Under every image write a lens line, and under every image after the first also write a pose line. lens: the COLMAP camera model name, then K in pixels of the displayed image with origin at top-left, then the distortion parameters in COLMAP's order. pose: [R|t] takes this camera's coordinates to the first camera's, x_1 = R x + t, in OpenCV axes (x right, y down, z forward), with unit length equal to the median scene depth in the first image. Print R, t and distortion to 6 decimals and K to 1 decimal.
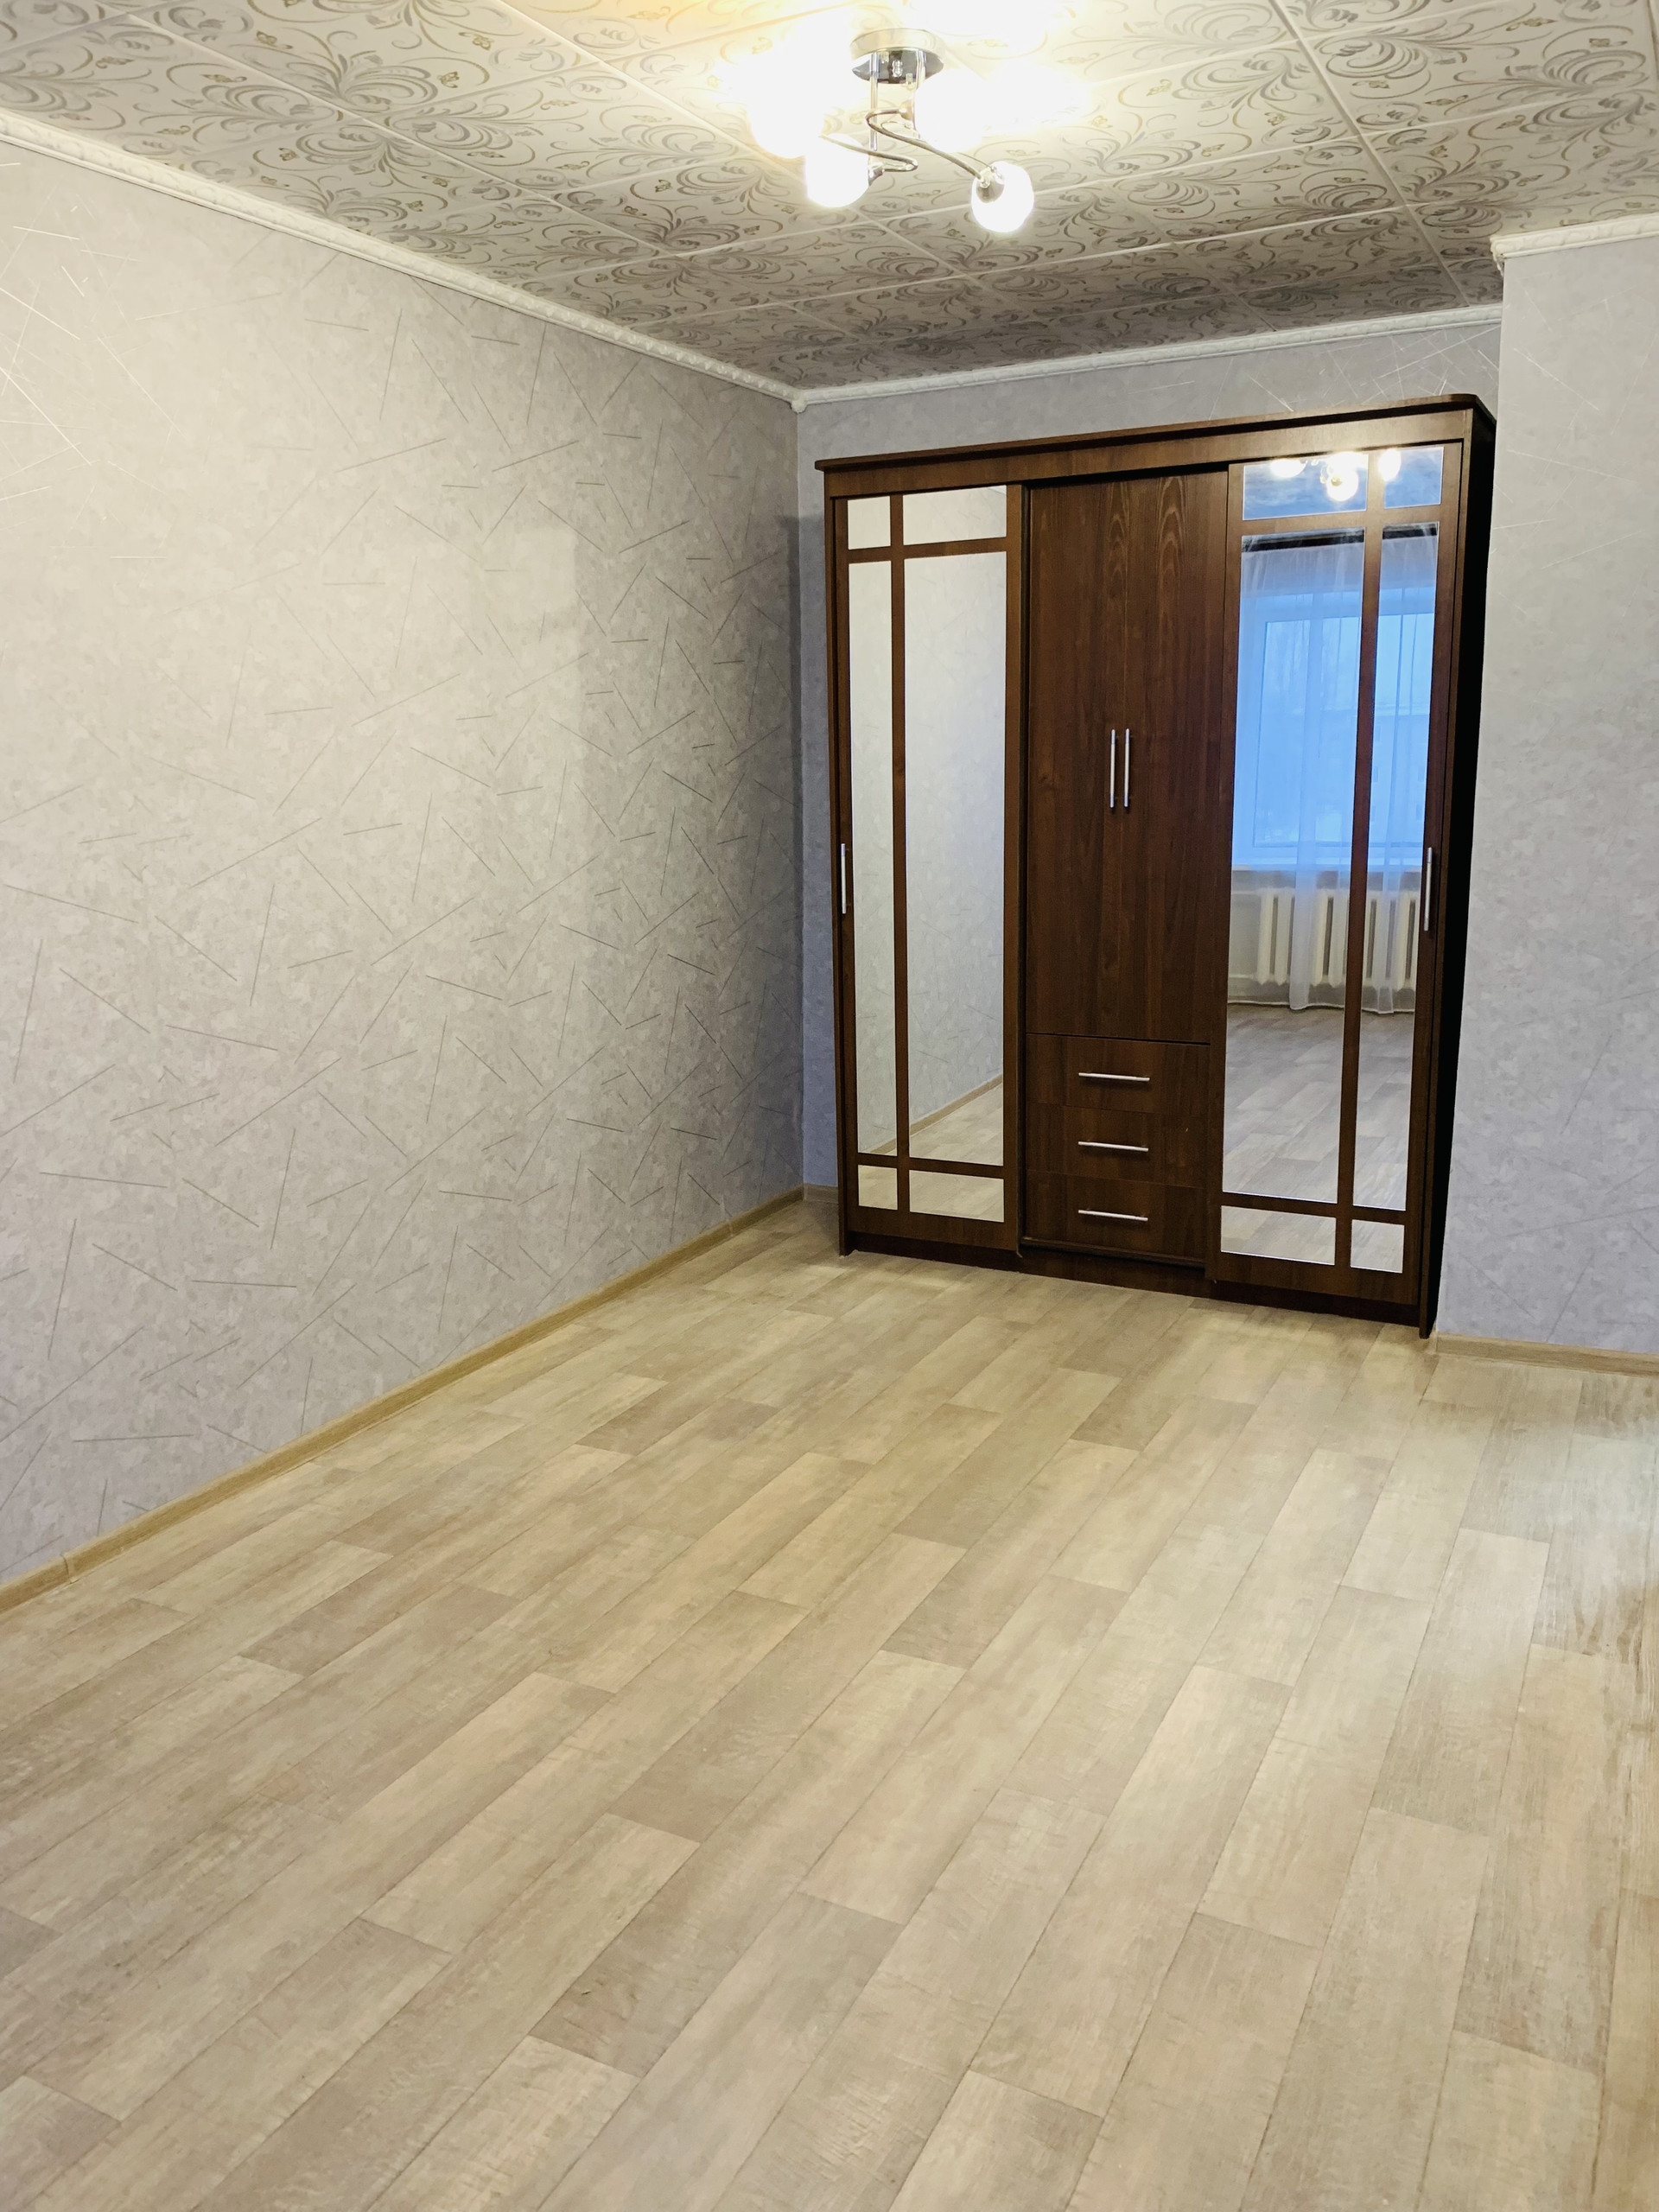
lens RADIAL K [[1710.3, 0, 823.1], [0, 1710.3, 1104.5], [0, 0, 1]] dist [0.028625, -0.033682]
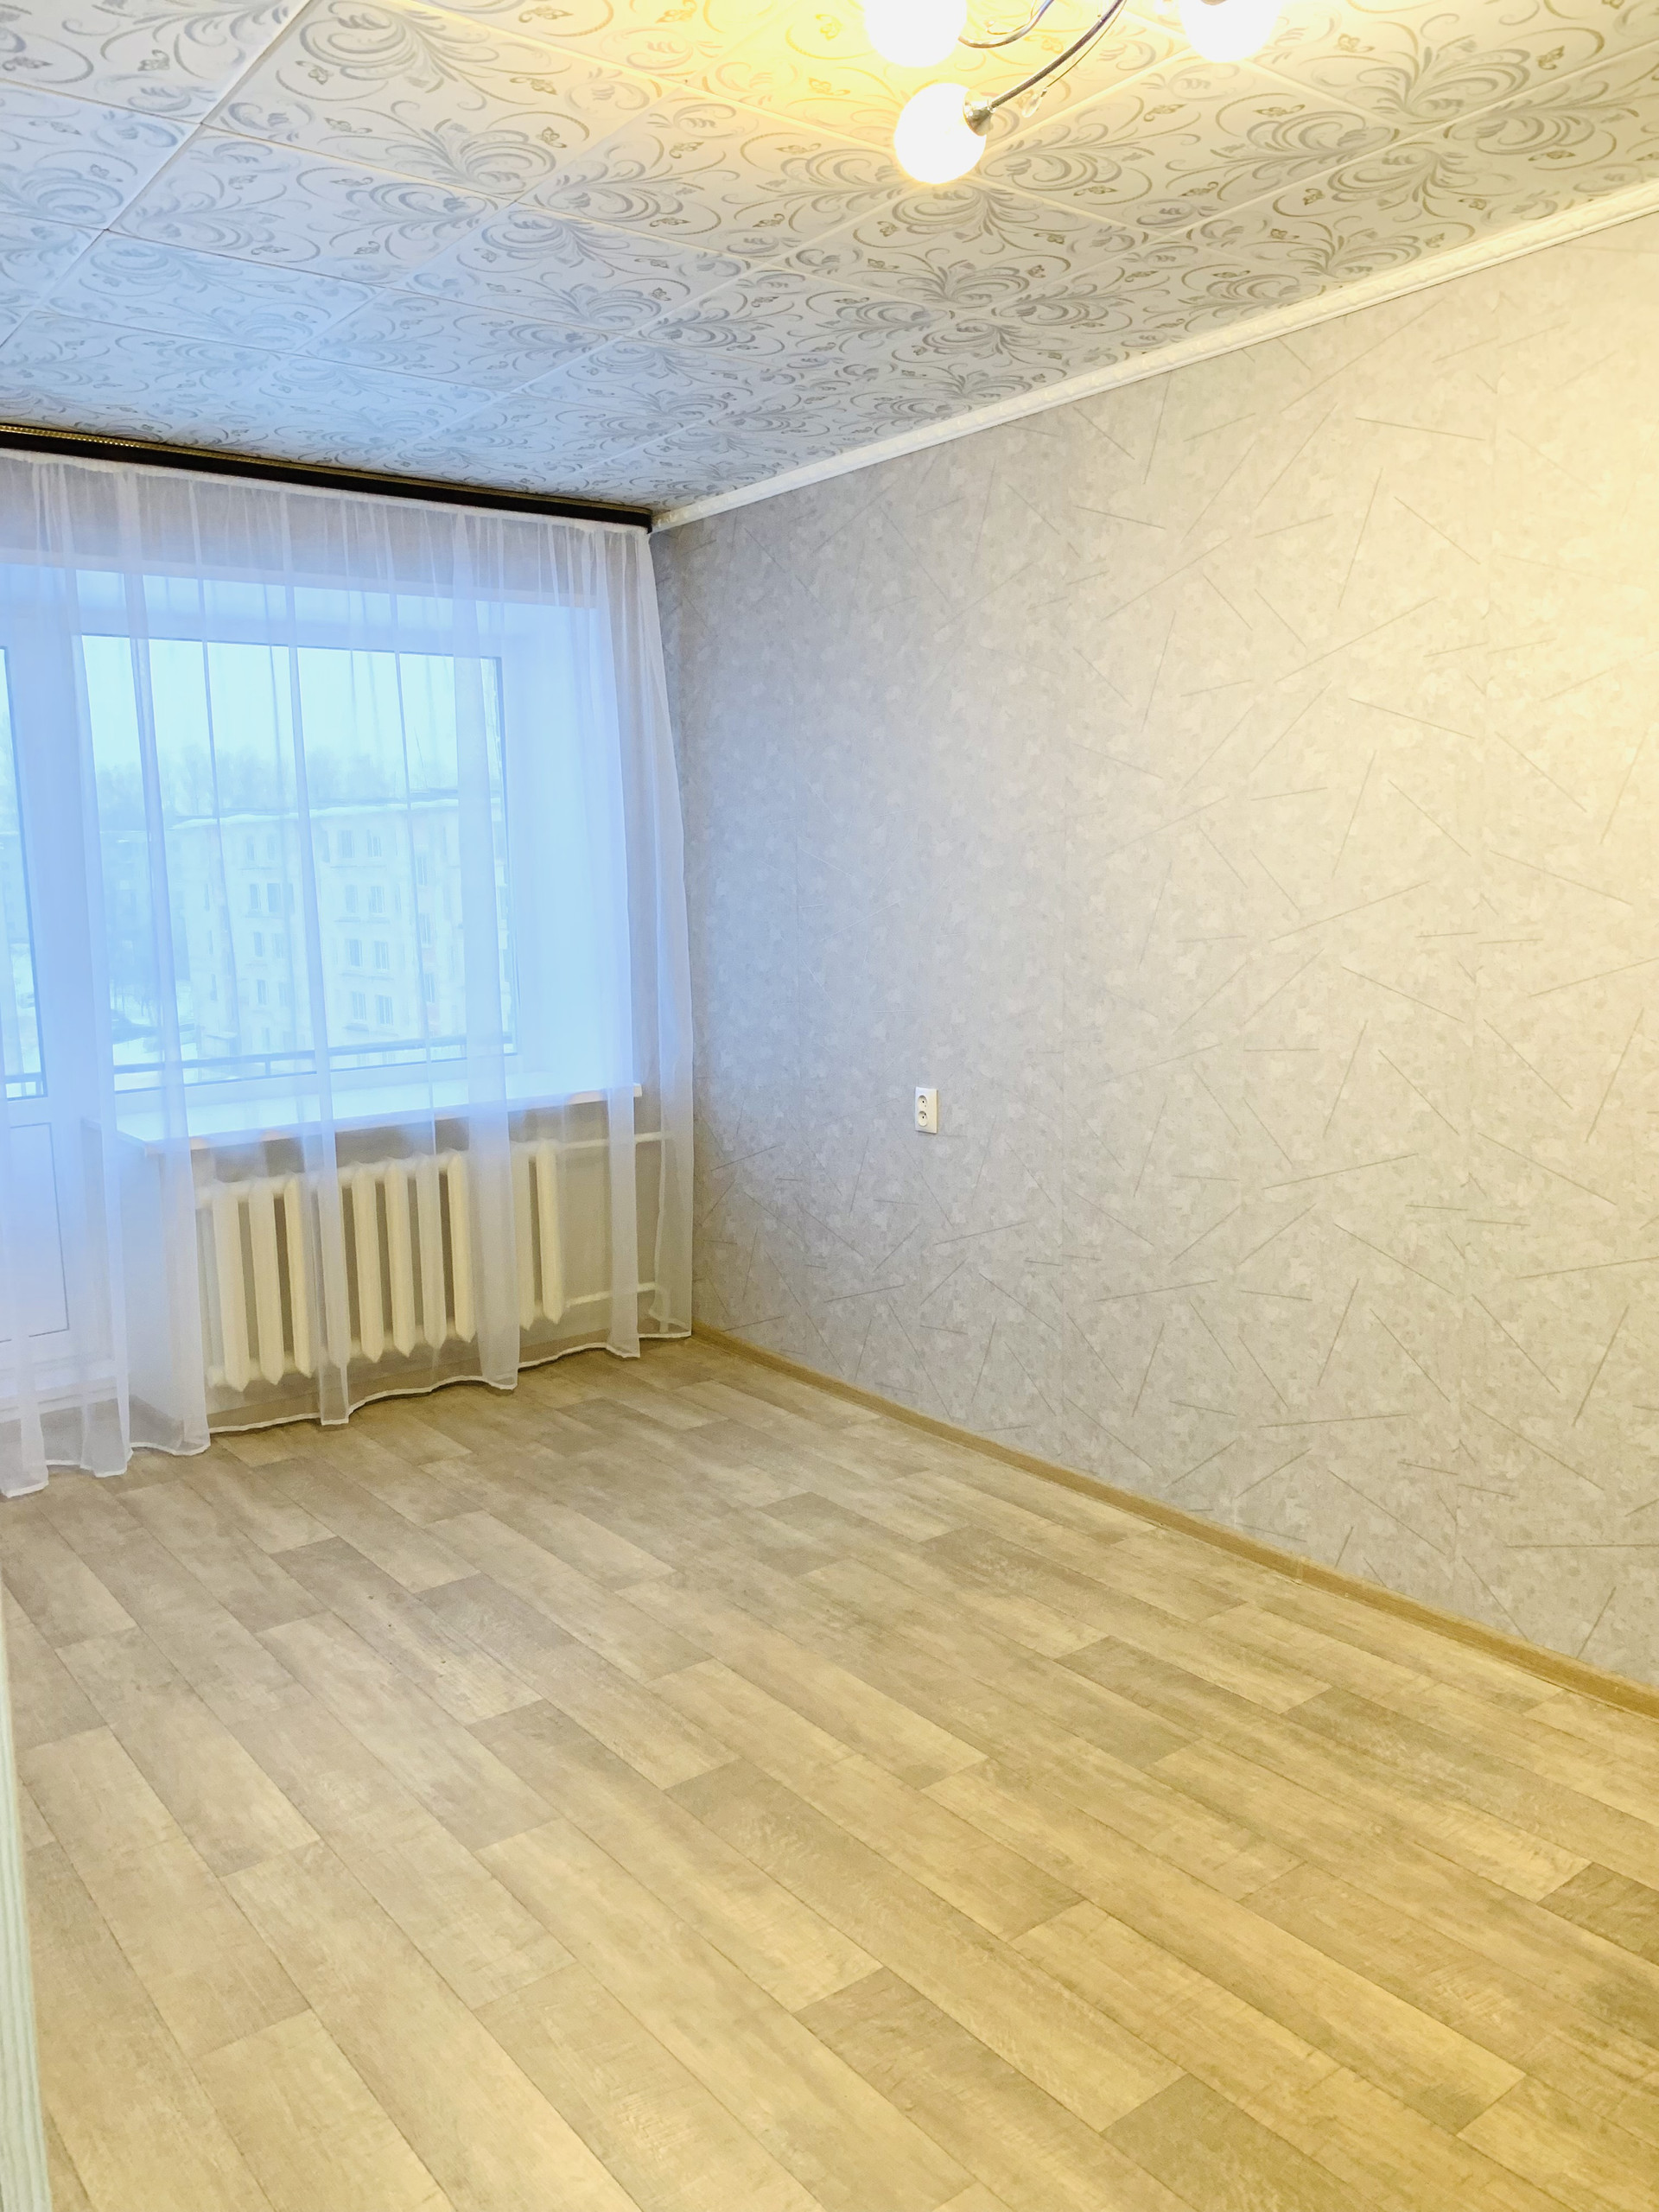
lens RADIAL K [[1710.3, 0, 827.0], [0, 1710.3, 1108.6], [0, 0, 1]] dist [0.028625, -0.033682]
pose [[-0.430330, 0.158561, -0.888636, 0.654629], [-0.156650, 0.956396, 0.246511, -0.251111], [0.888975, 0.245286, -0.386728, 1.101945]]
